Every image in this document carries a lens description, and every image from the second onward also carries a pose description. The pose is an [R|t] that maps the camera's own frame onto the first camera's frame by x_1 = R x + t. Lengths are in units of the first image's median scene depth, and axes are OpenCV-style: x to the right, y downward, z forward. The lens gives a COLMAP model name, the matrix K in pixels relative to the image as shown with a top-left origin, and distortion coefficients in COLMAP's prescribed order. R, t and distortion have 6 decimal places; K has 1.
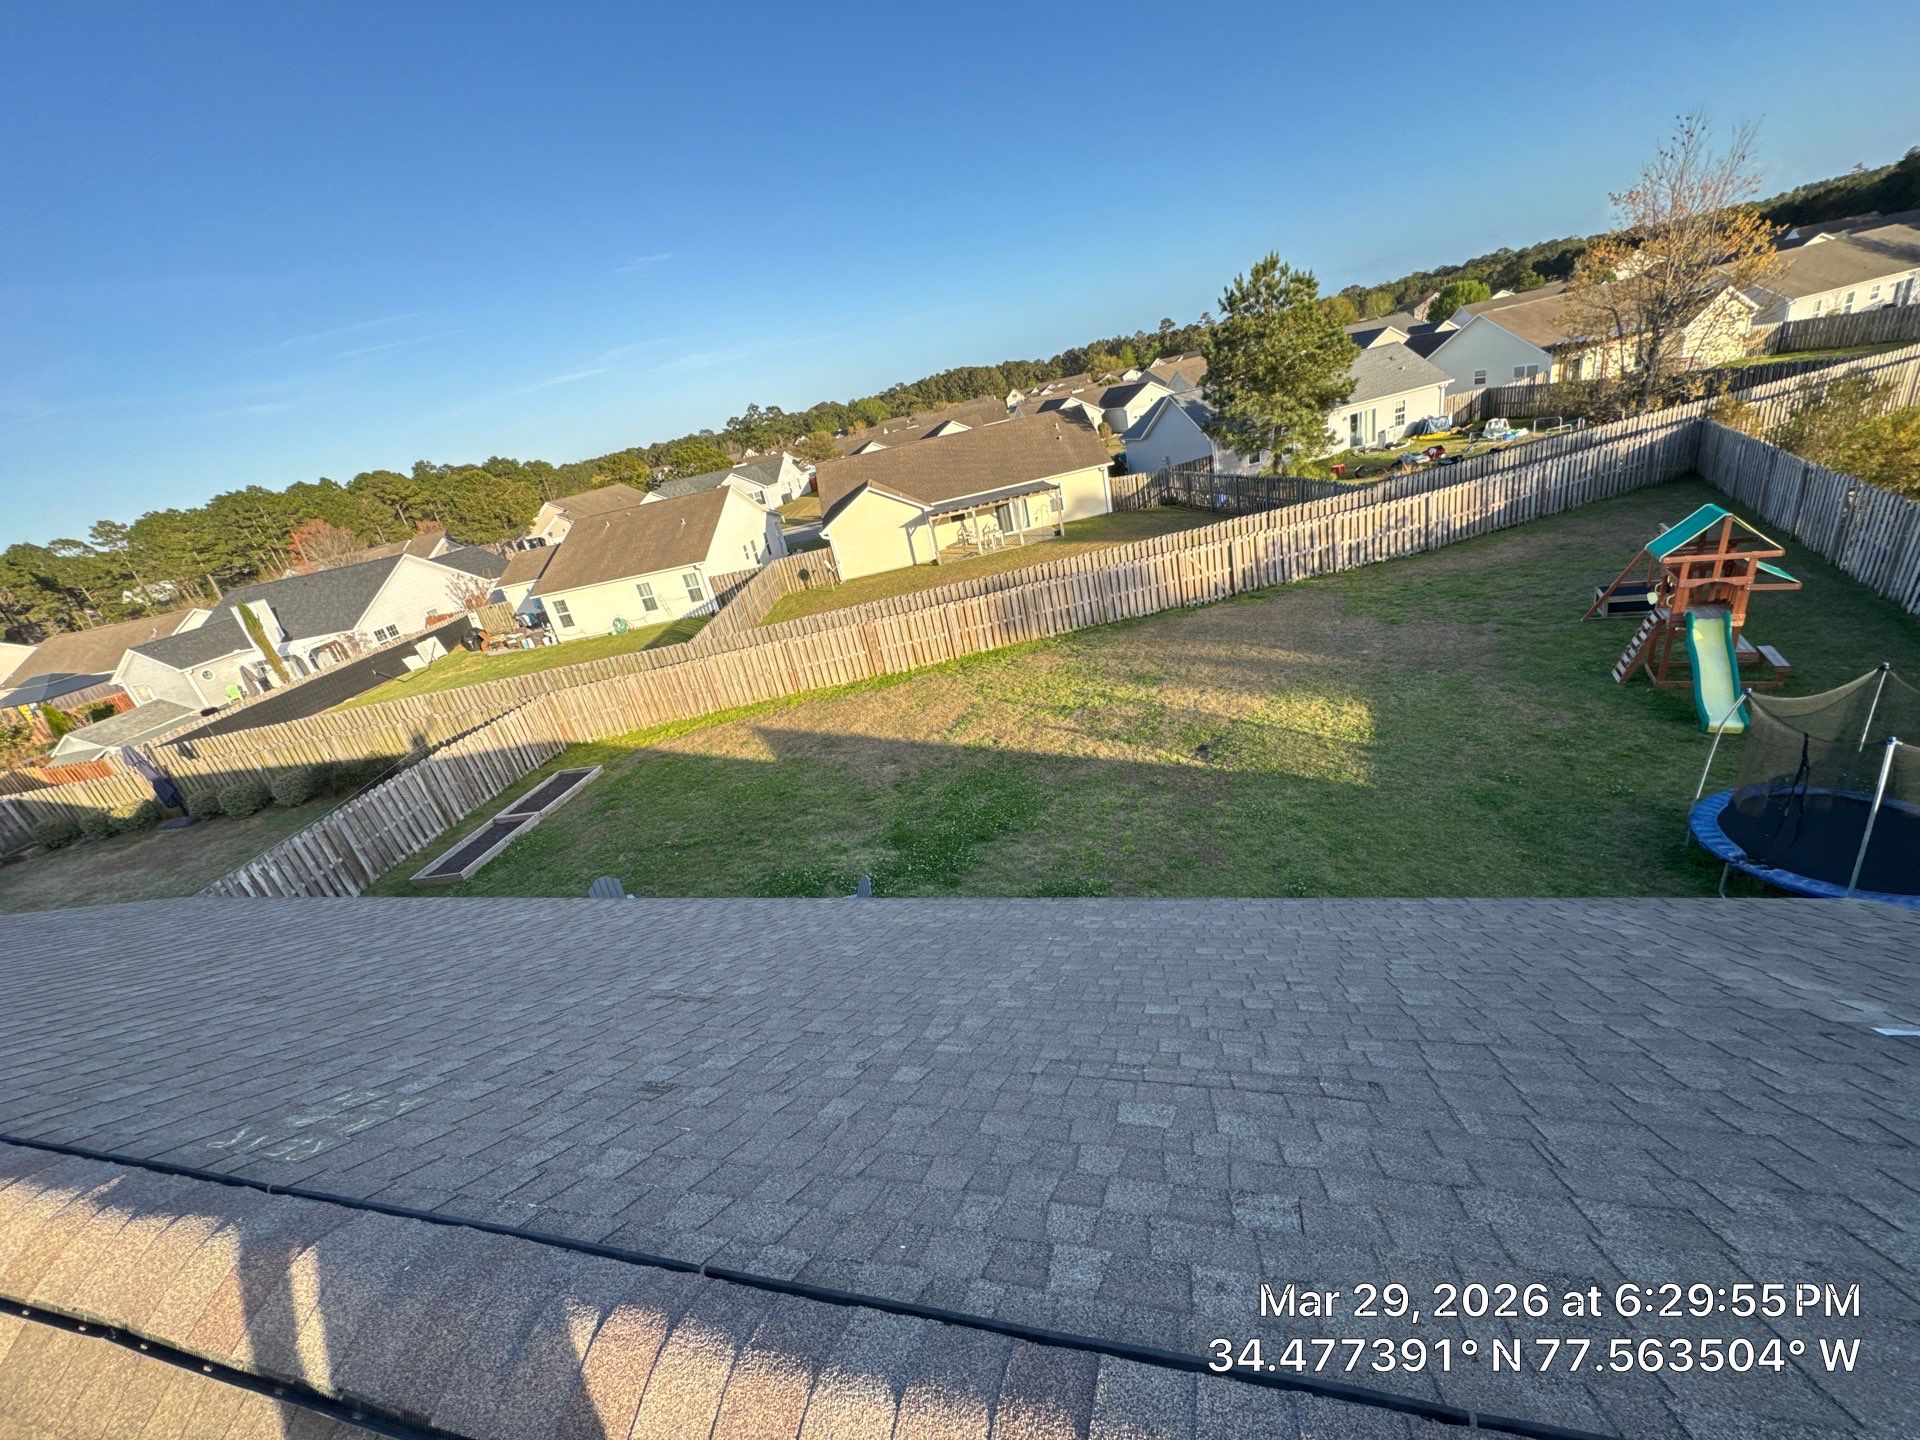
lens RADIAL K [[764.7, 0, 960.0], [0, 764.7, 720.0], [0, 0, 1]] dist [-0.002417, -0.000122]
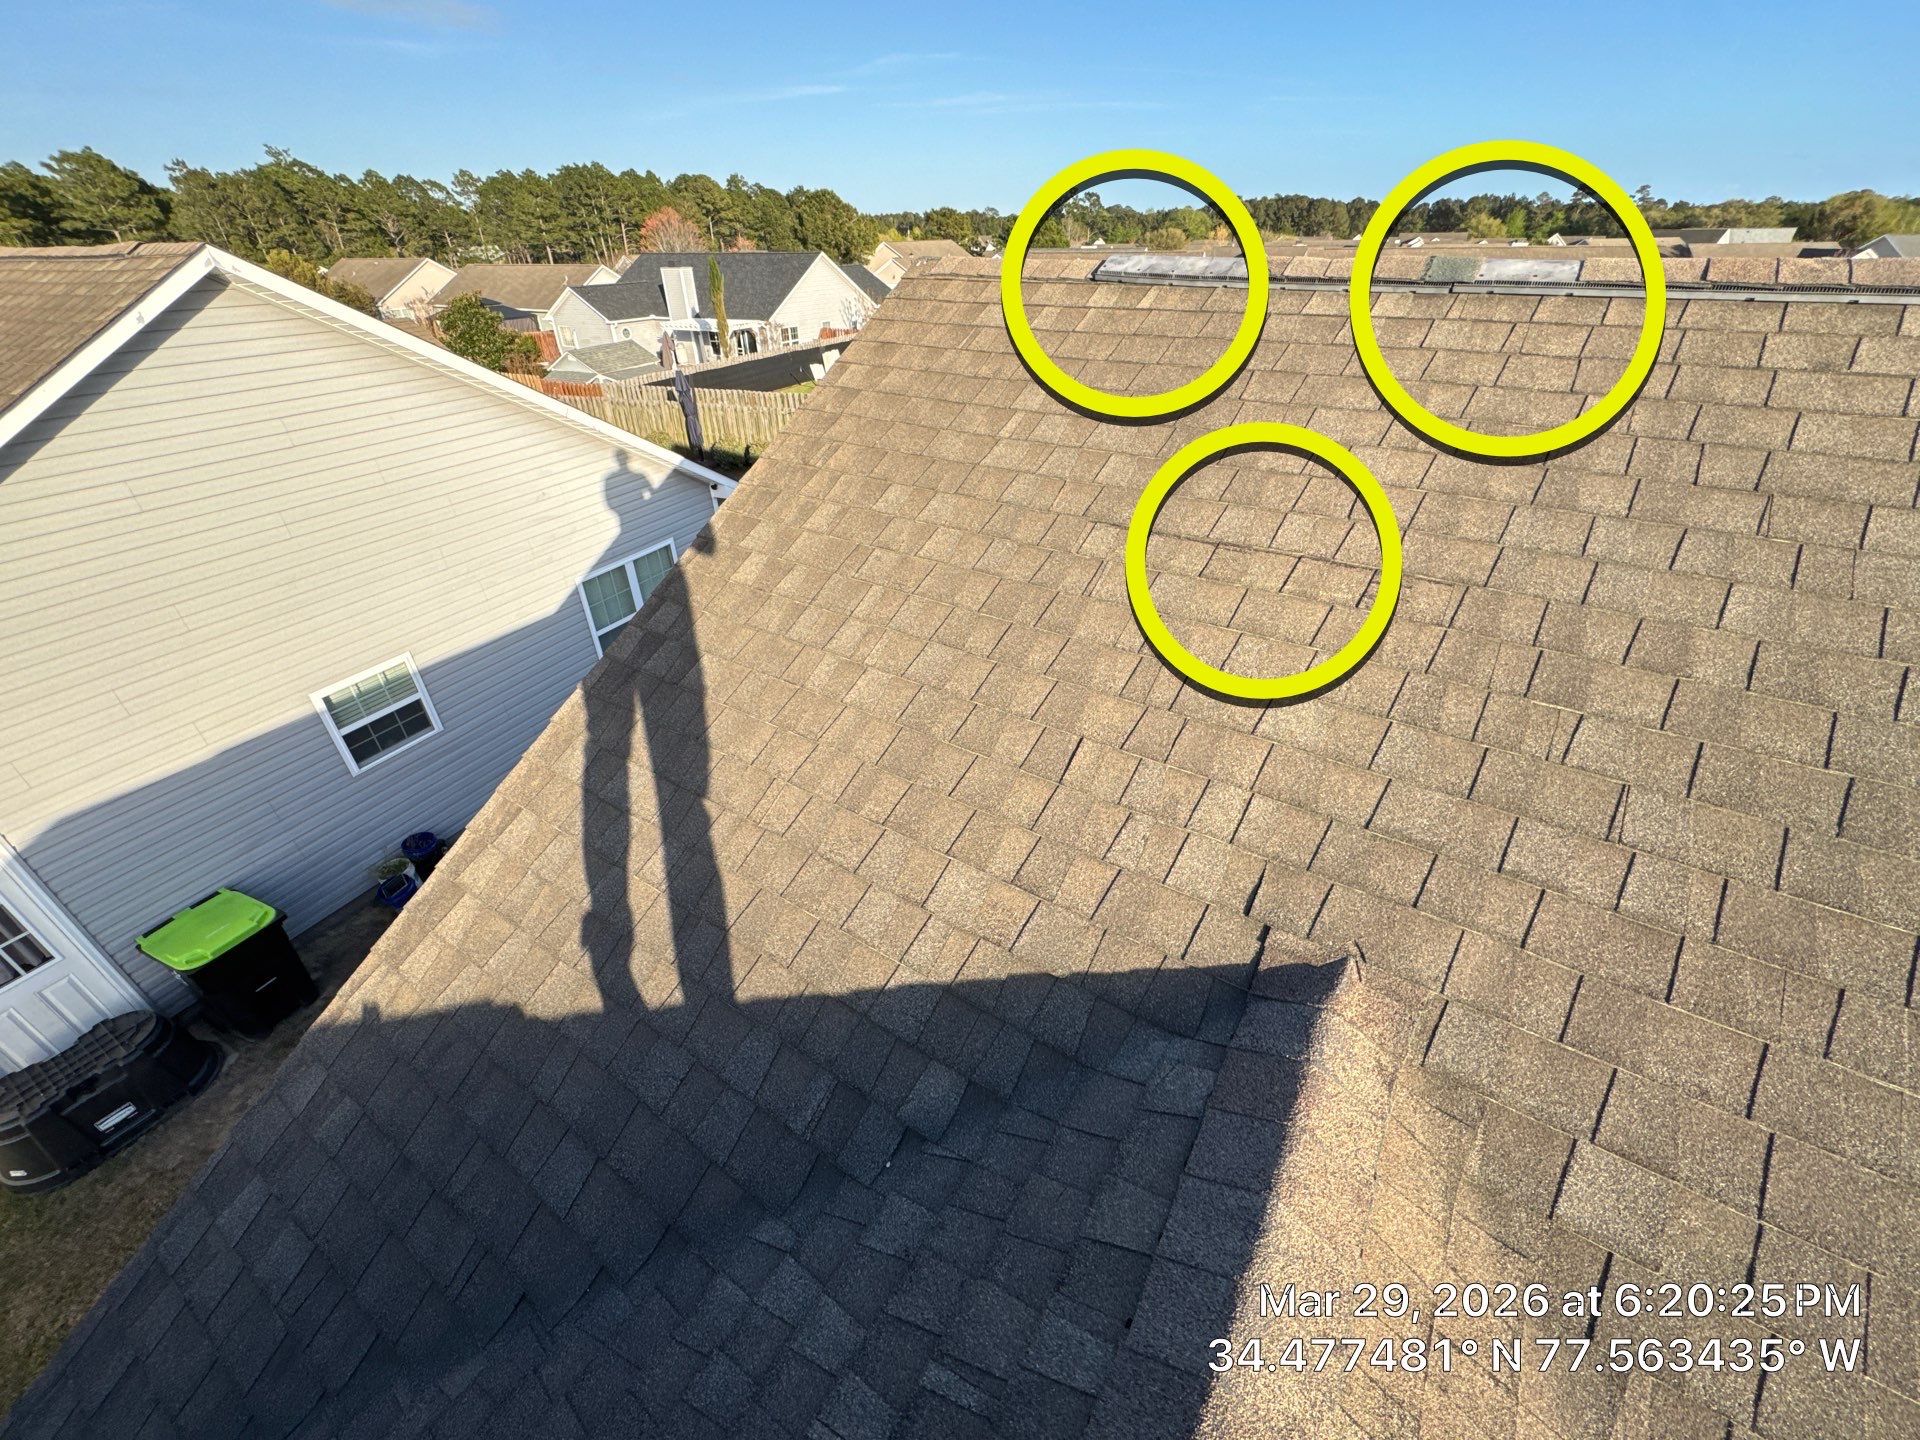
lens RADIAL K [[766.6, 0, 963.2], [0, 766.6, 718.8], [0, 0, 1]] dist [-0.002924, 0.000521]
pose [[0.934325, 0.321359, -0.154158, -0.291906], [-0.285649, 0.933819, 0.215376, 0.085074], [0.213169, -0.157196, 0.964287, 0.041034]]
